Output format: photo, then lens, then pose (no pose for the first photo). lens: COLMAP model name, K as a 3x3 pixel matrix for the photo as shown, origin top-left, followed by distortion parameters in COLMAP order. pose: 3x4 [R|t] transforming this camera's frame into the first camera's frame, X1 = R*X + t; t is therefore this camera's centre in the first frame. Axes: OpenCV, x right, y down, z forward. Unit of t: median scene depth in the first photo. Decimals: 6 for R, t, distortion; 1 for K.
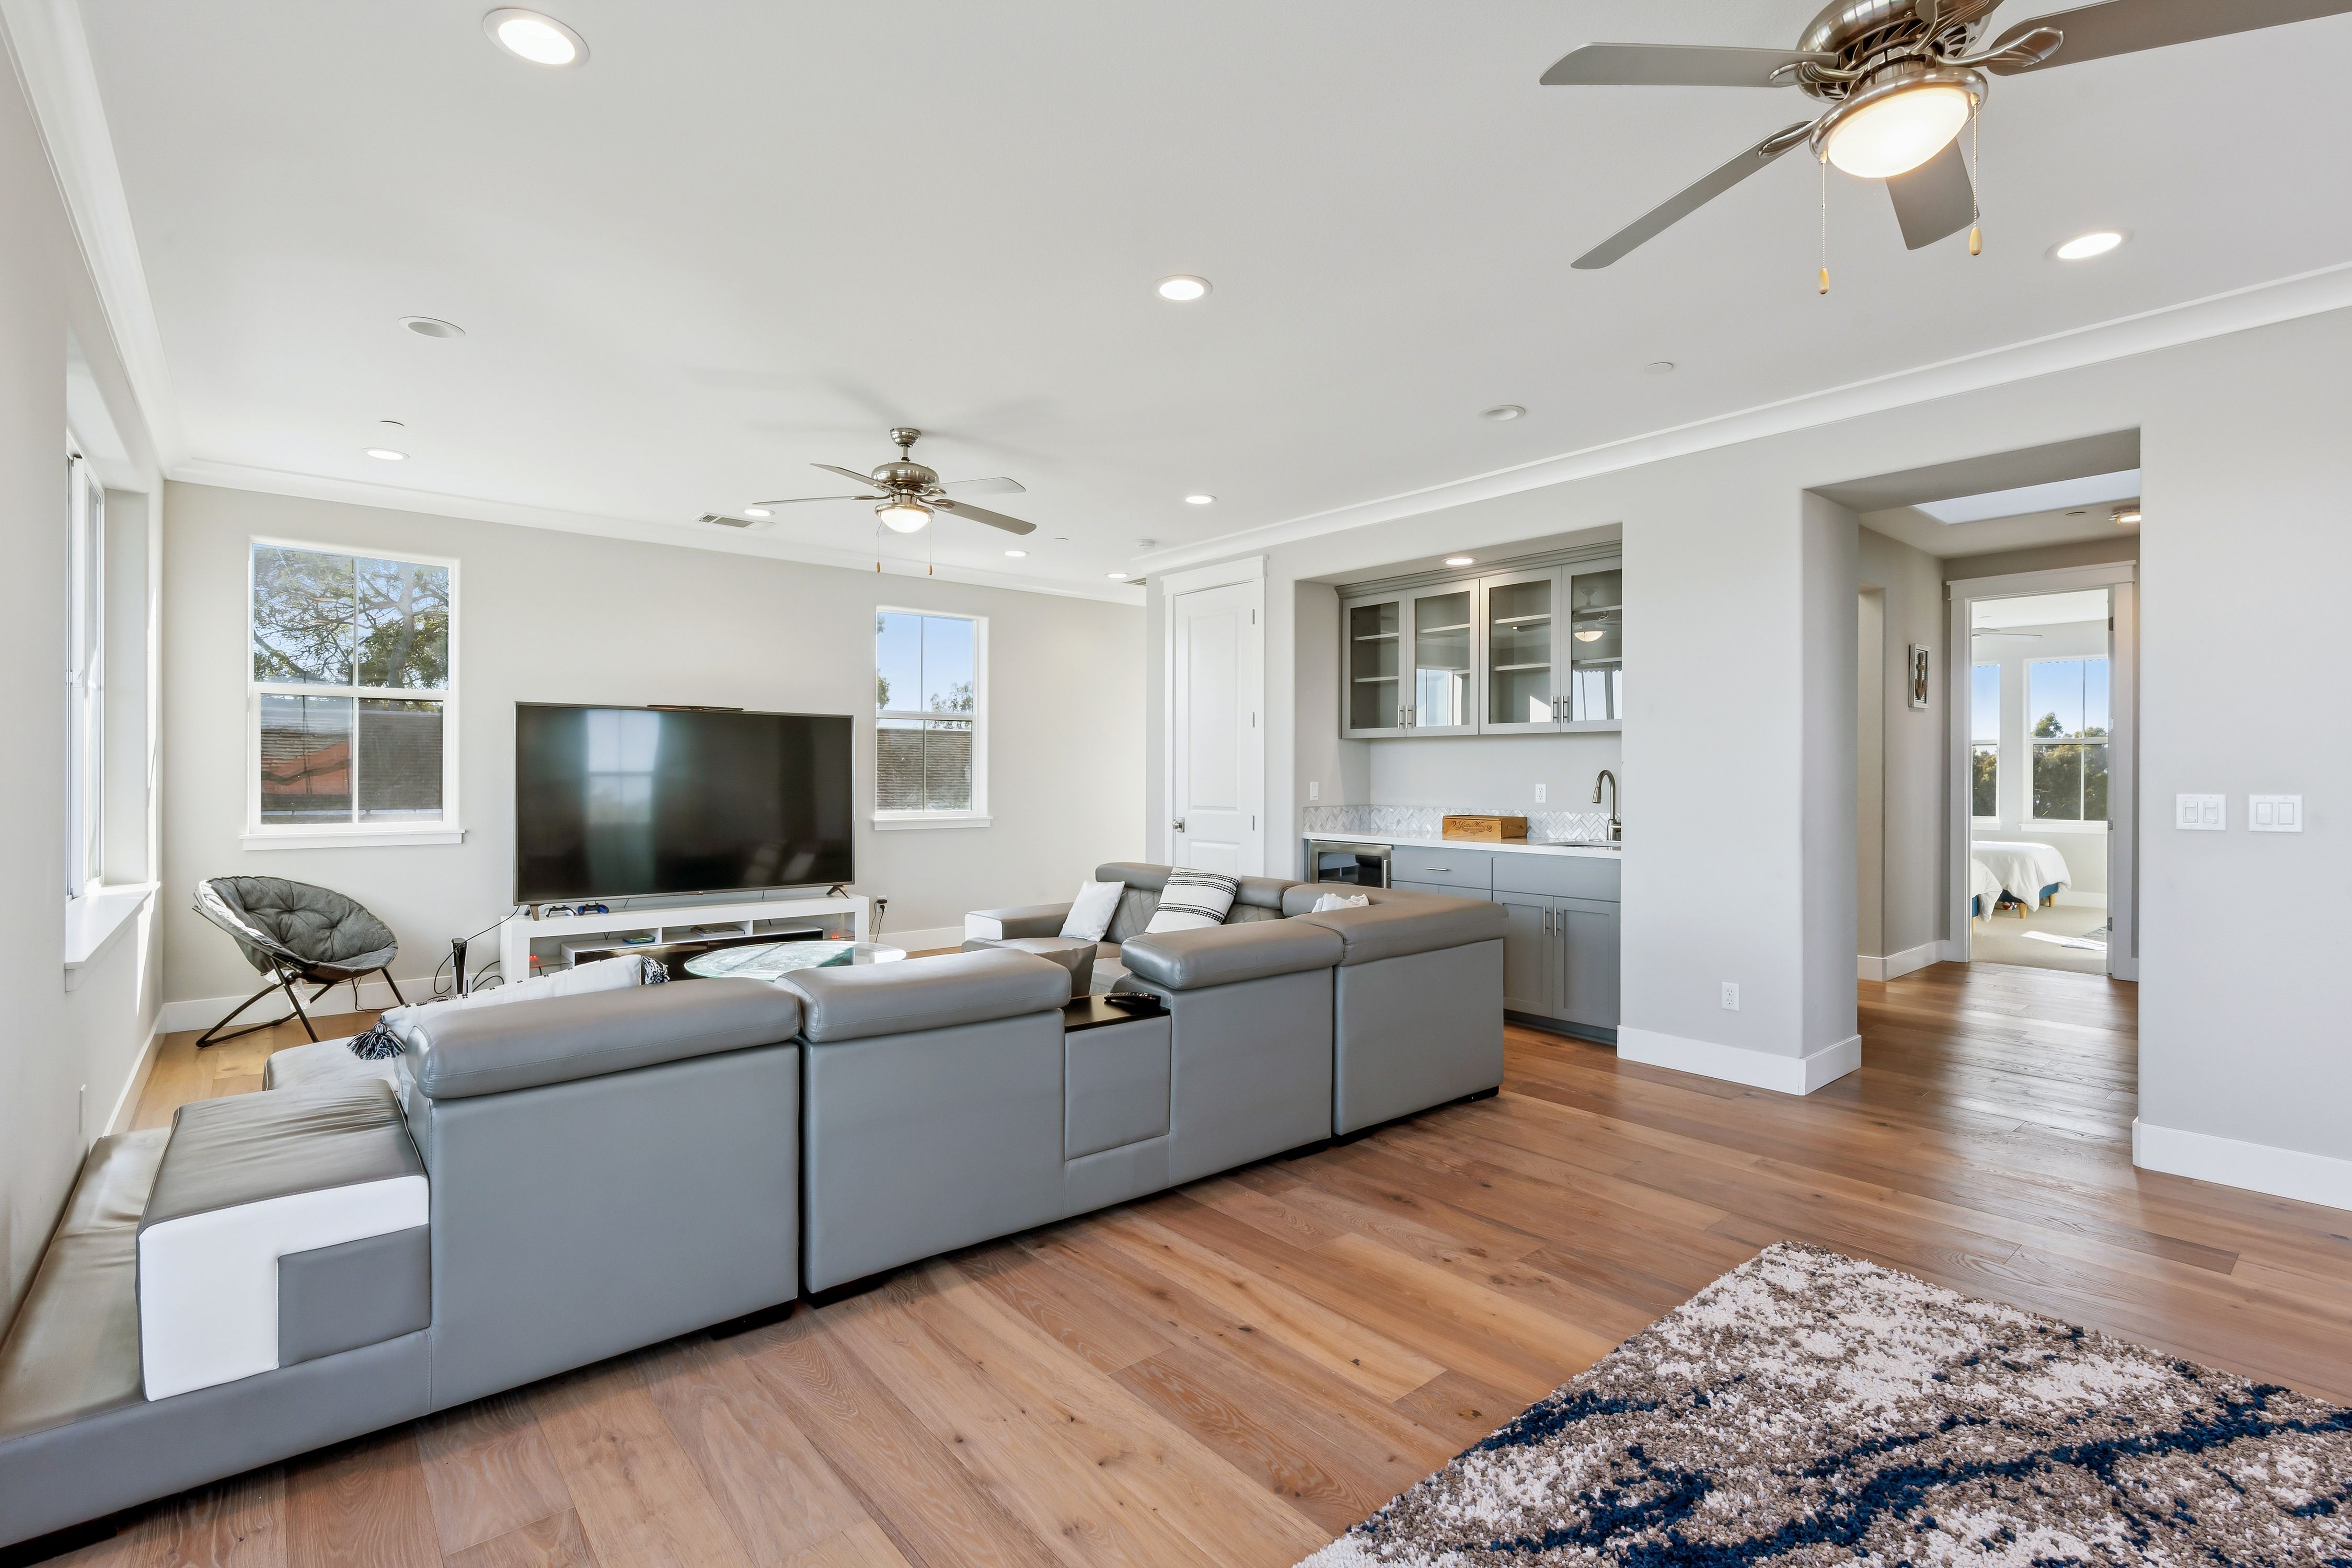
lens RADIAL K [[1074.9, 0, 1174.0], [0, 1074.9, 780.4], [0, 0, 1]] dist [-0.002686, 0.000569]
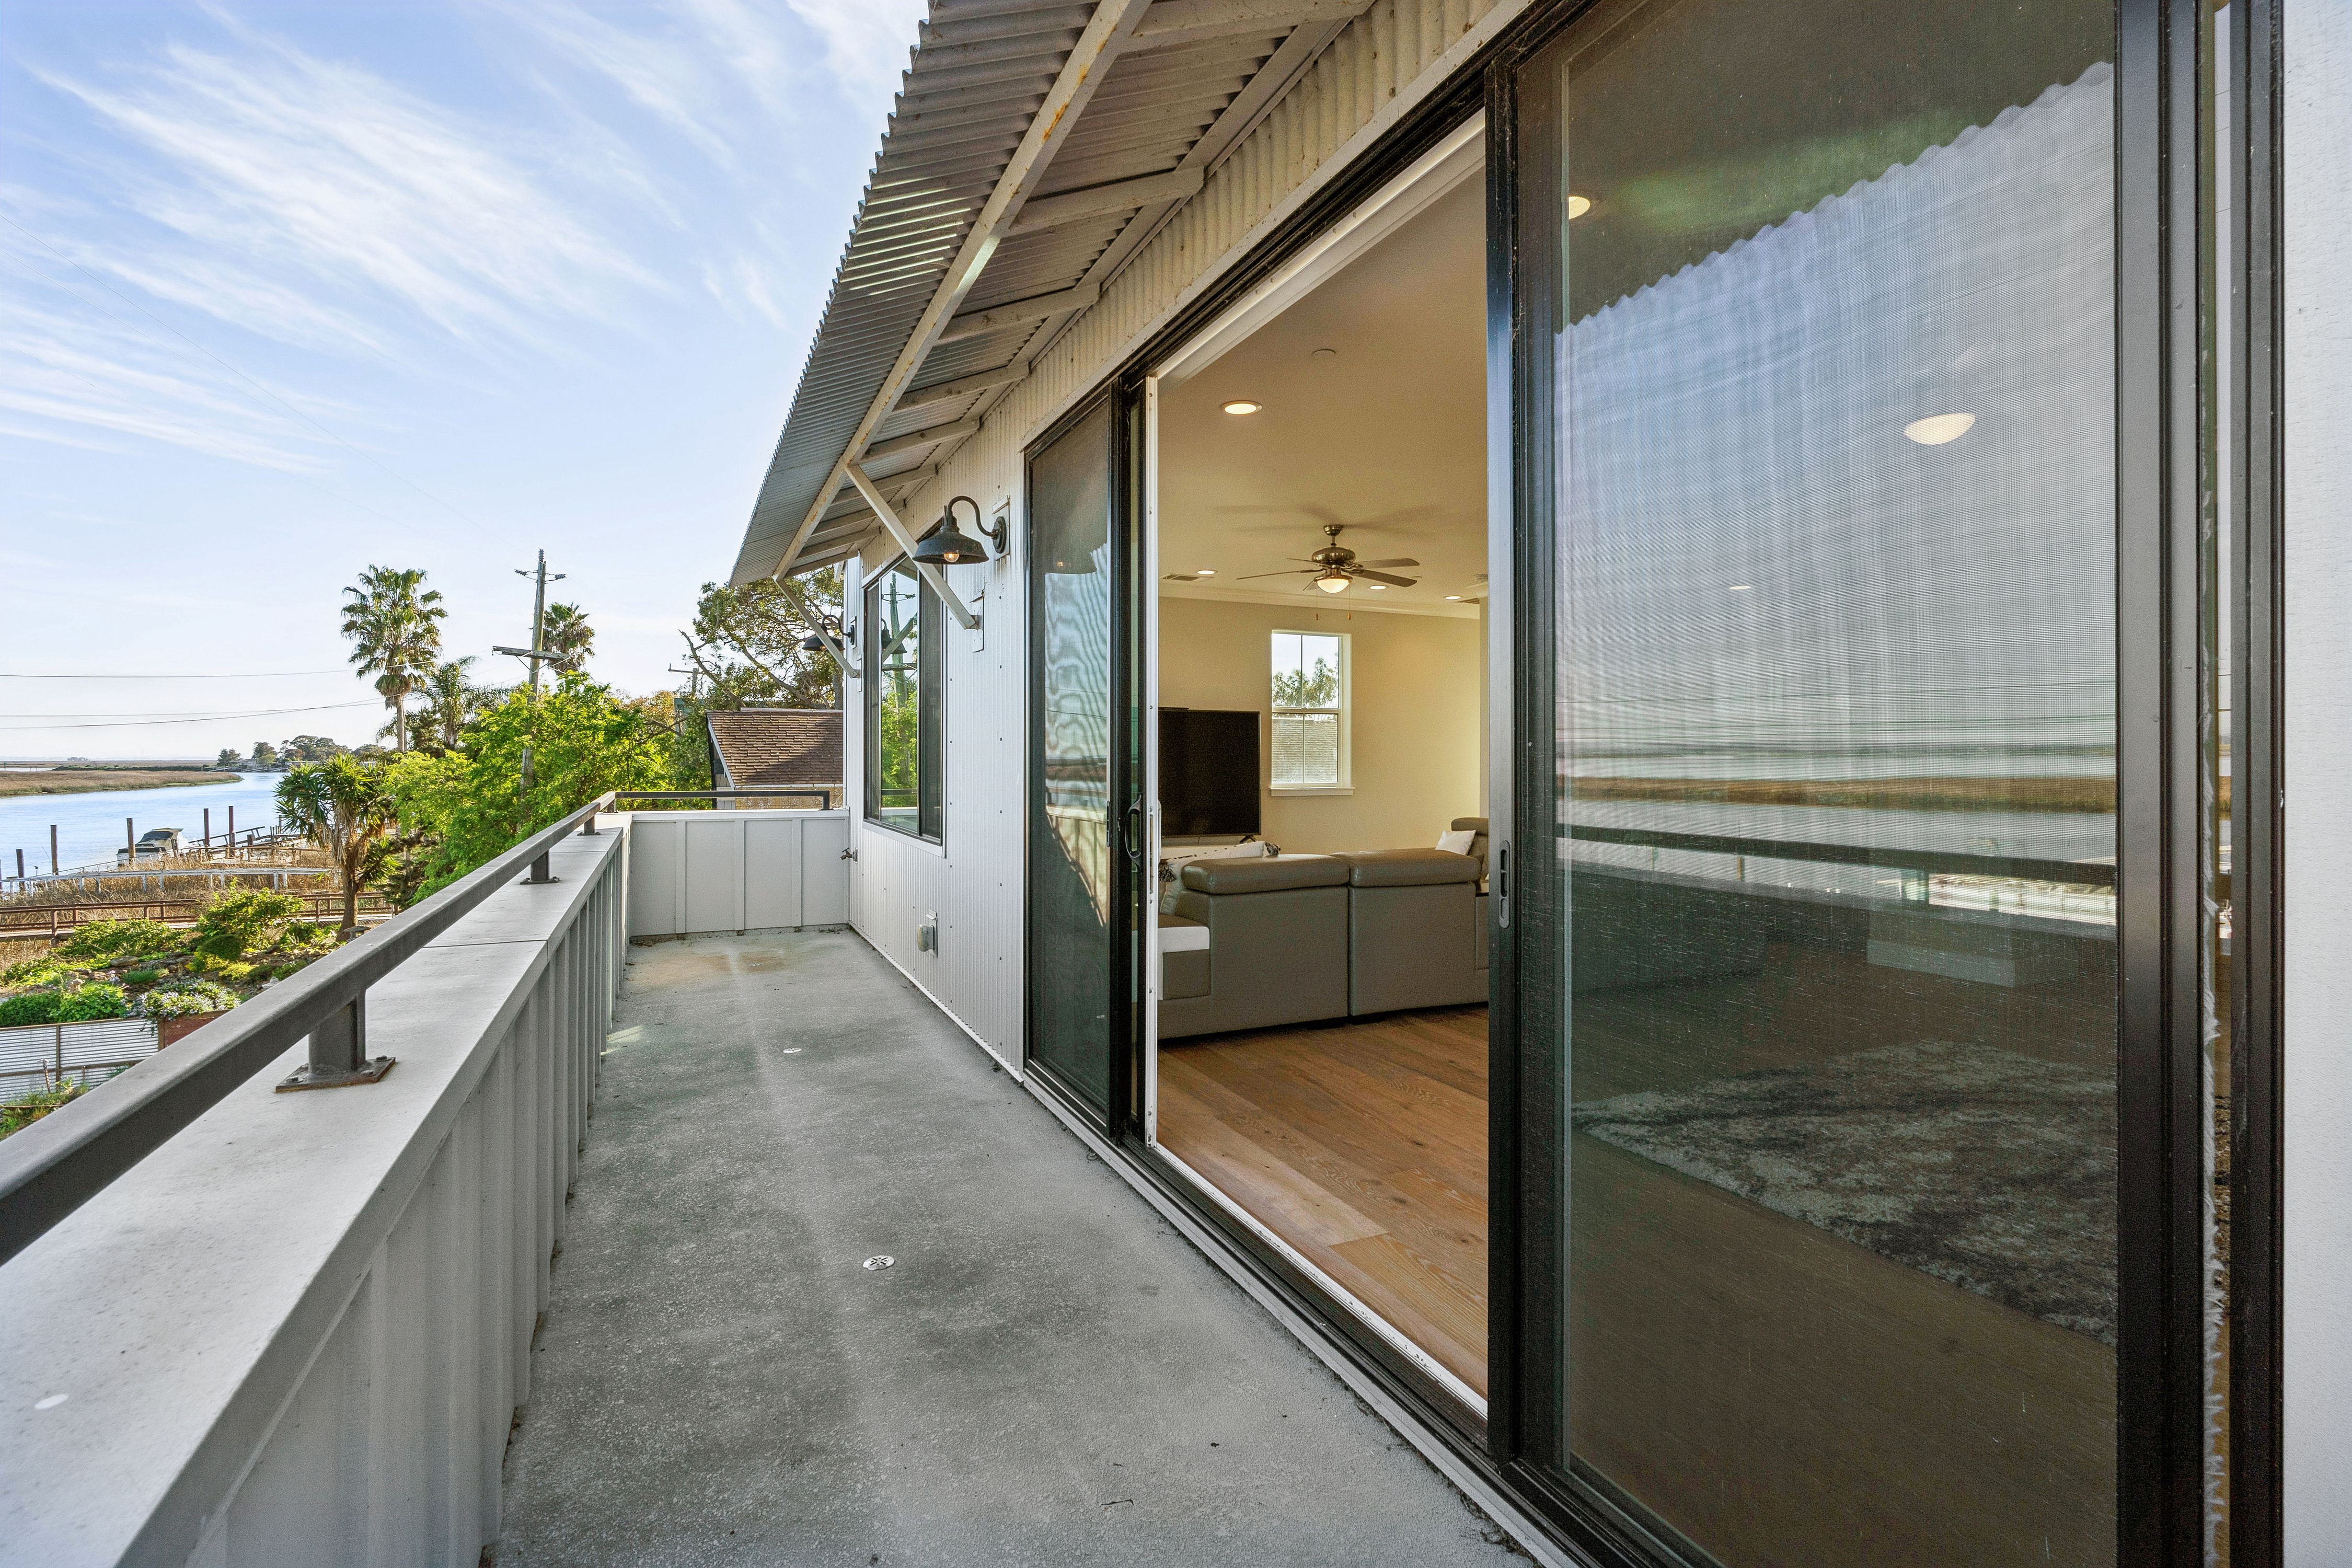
lens RADIAL K [[1074.9, 0, 1174.0], [0, 1074.9, 780.4], [0, 0, 1]] dist [-0.002686, 0.000569]
pose [[0.966158, 0.001035, -0.257950, -0.065077], [0.003099, 0.999873, 0.015619, 0.007031], [0.257933, -0.015890, 0.966032, -0.442867]]
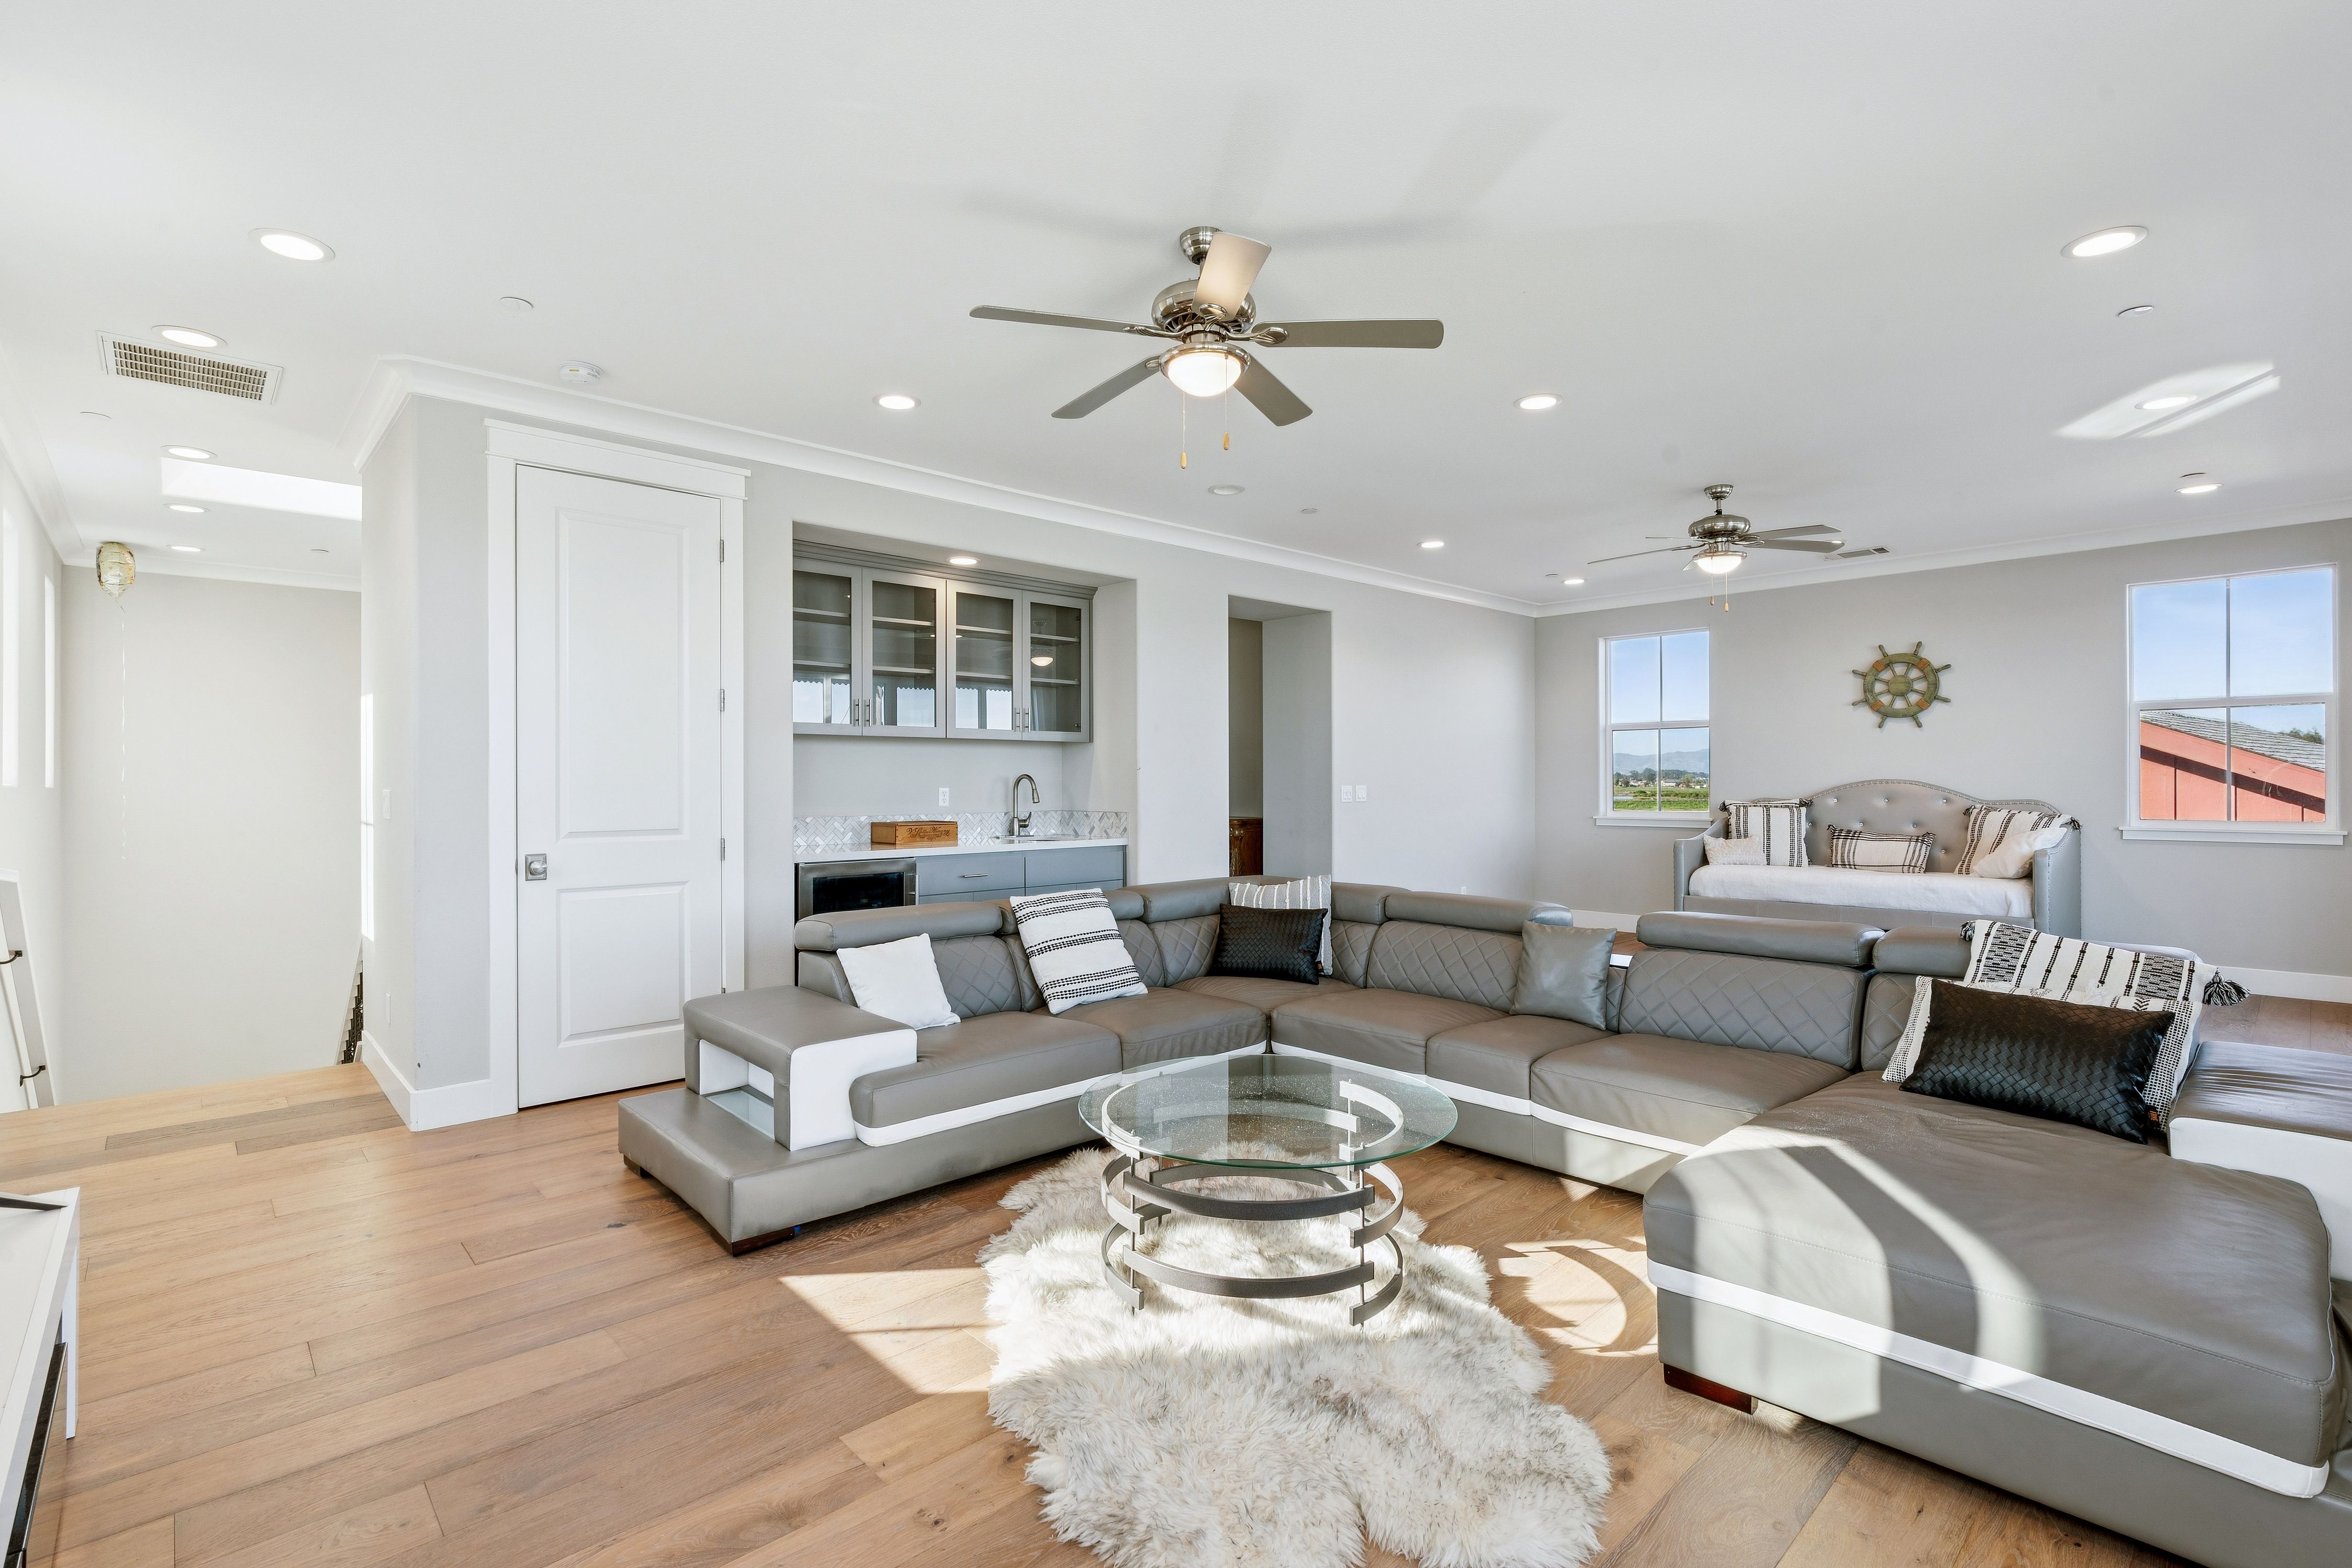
lens RADIAL K [[1074.9, 0, 1174.0], [0, 1074.9, 780.4], [0, 0, 1]] dist [-0.002686, 0.000569]
pose [[-0.042147, -0.001503, 0.999110, -0.749902], [0.010761, 0.999940, 0.001959, -0.003394], [-0.999053, 0.010834, -0.042129, 0.881149]]
